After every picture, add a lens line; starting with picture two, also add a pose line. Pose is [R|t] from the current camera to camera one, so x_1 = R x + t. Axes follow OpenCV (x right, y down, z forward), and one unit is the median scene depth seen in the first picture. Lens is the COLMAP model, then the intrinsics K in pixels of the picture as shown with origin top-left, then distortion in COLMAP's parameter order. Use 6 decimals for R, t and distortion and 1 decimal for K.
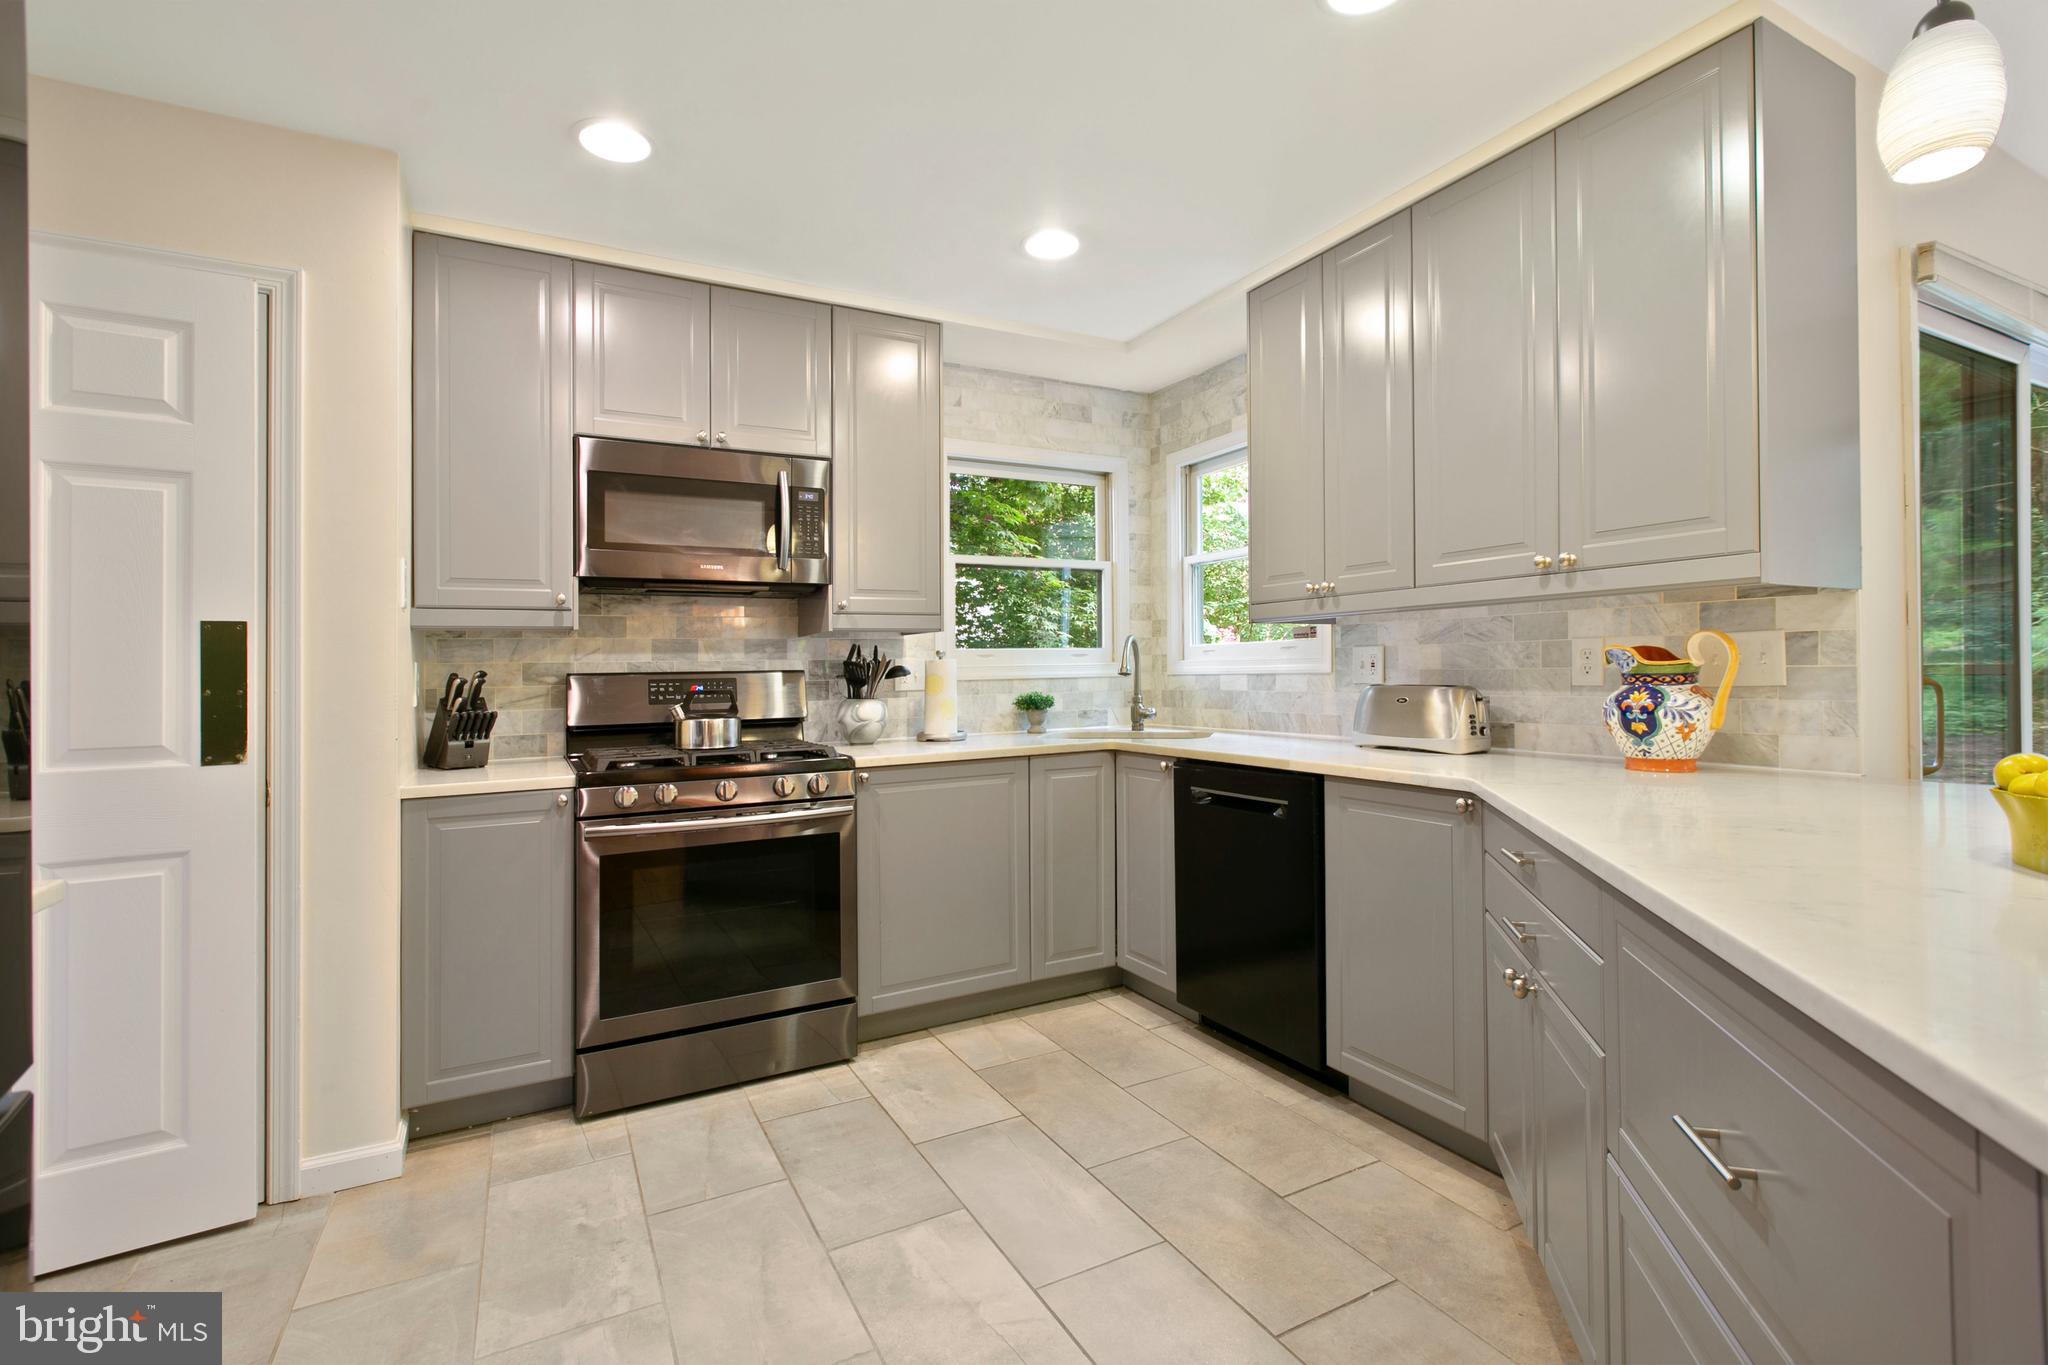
lens RADIAL K [[931.6, 0, 1061.3], [0, 931.6, 656.6], [0, 0, 1]] dist [-0.014309, 0.000592]
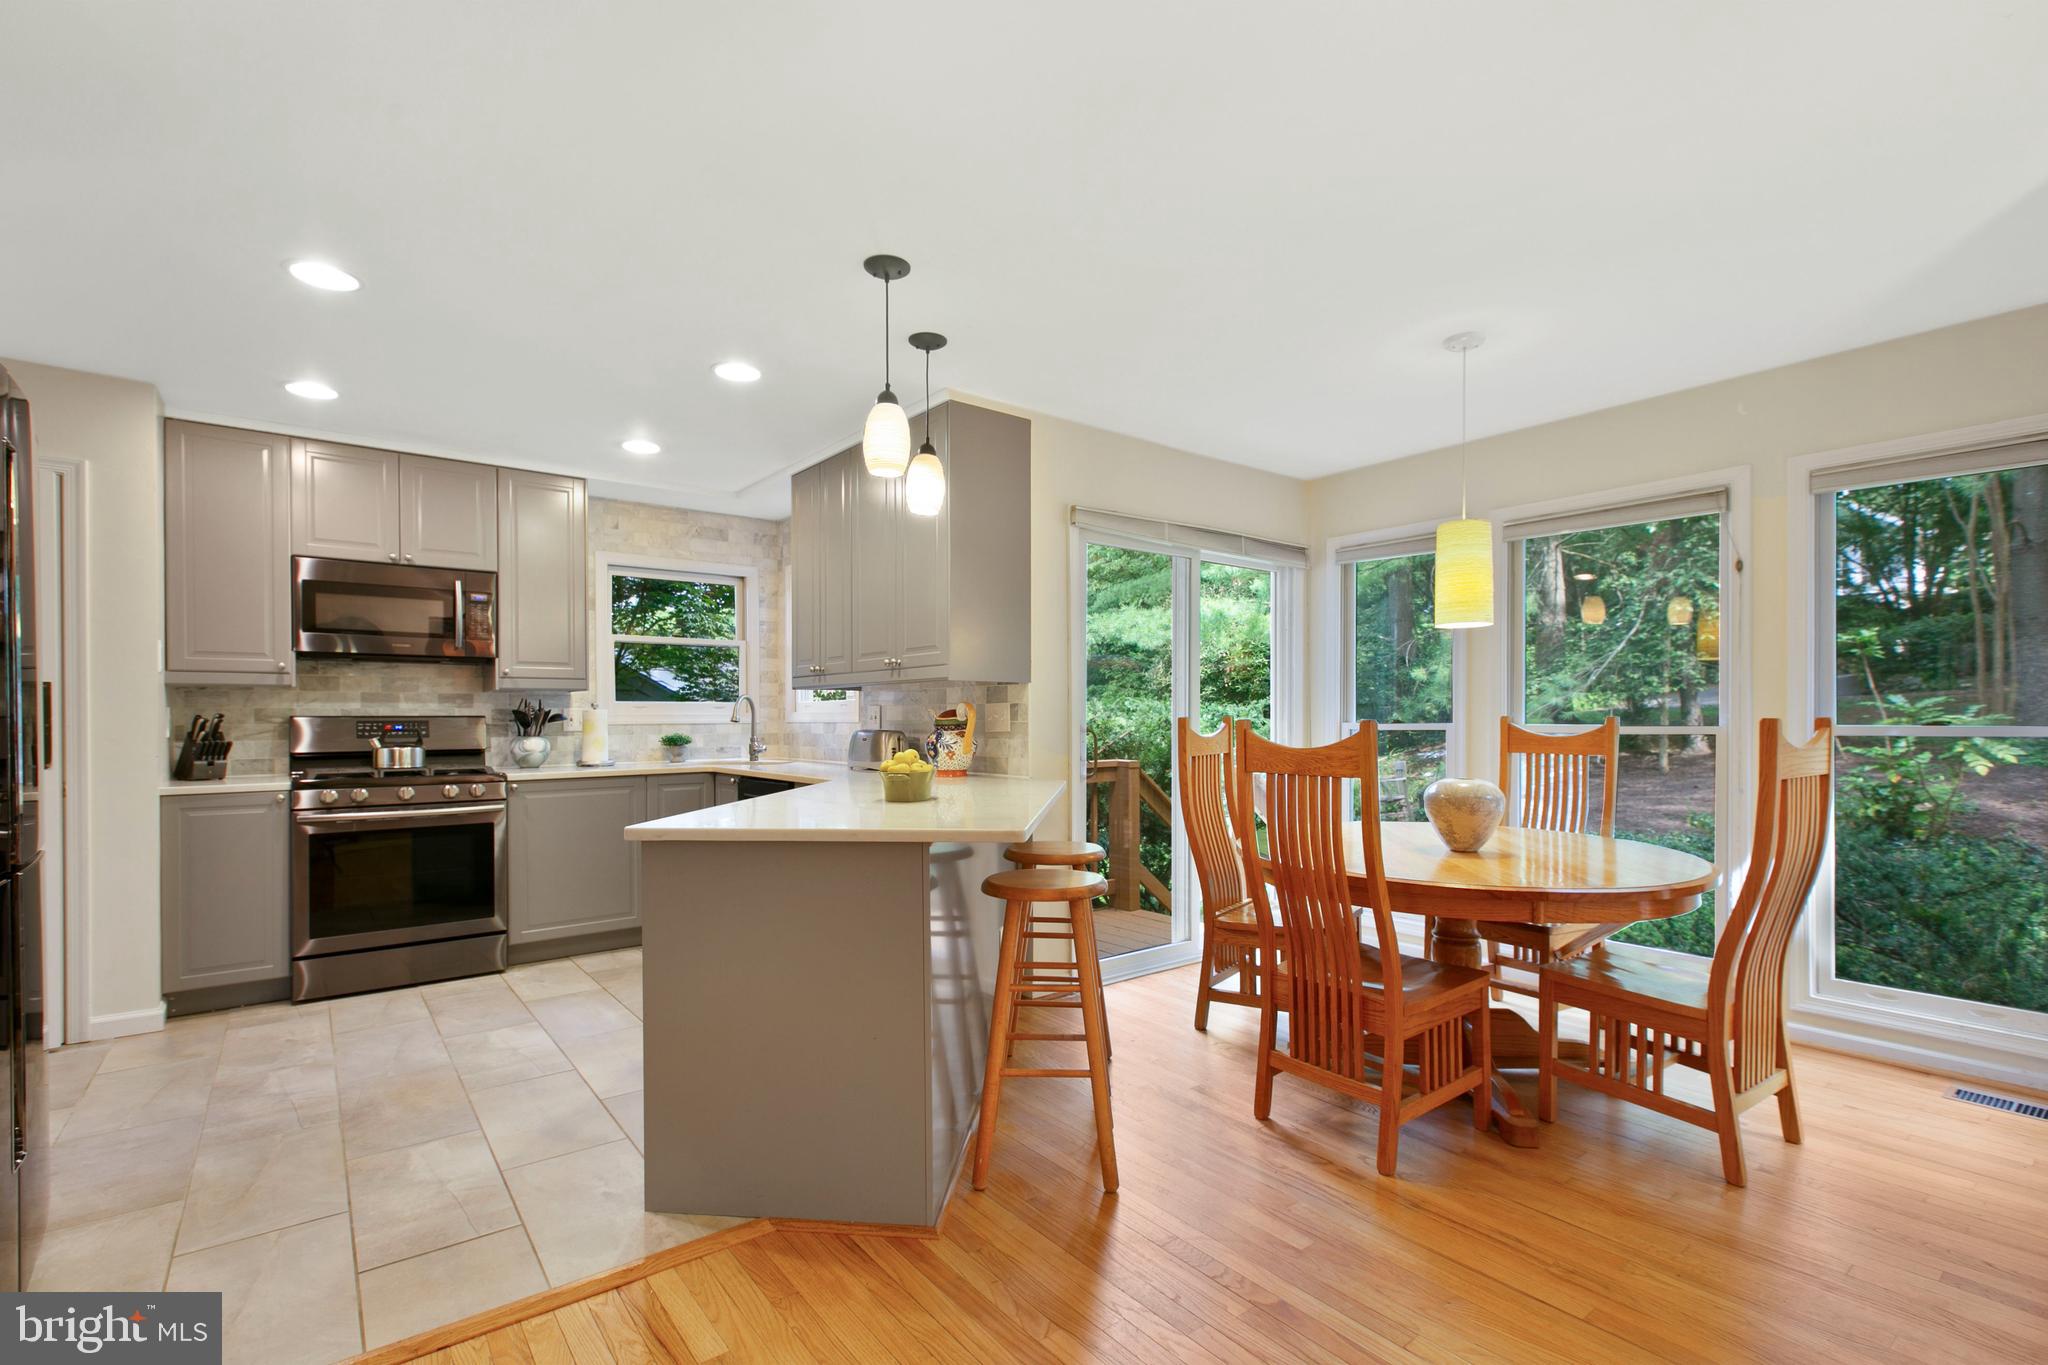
lens RADIAL K [[931.6, 0, 1111.7], [0, 931.6, 728.6], [0, 0, 1]] dist [-0.014309, 0.000592]
pose [[0.978616, 0.010706, 0.205418, 0.435989], [-0.015922, 0.999591, 0.023758, -0.017245], [-0.205080, -0.026521, 0.978386, -0.682421]]
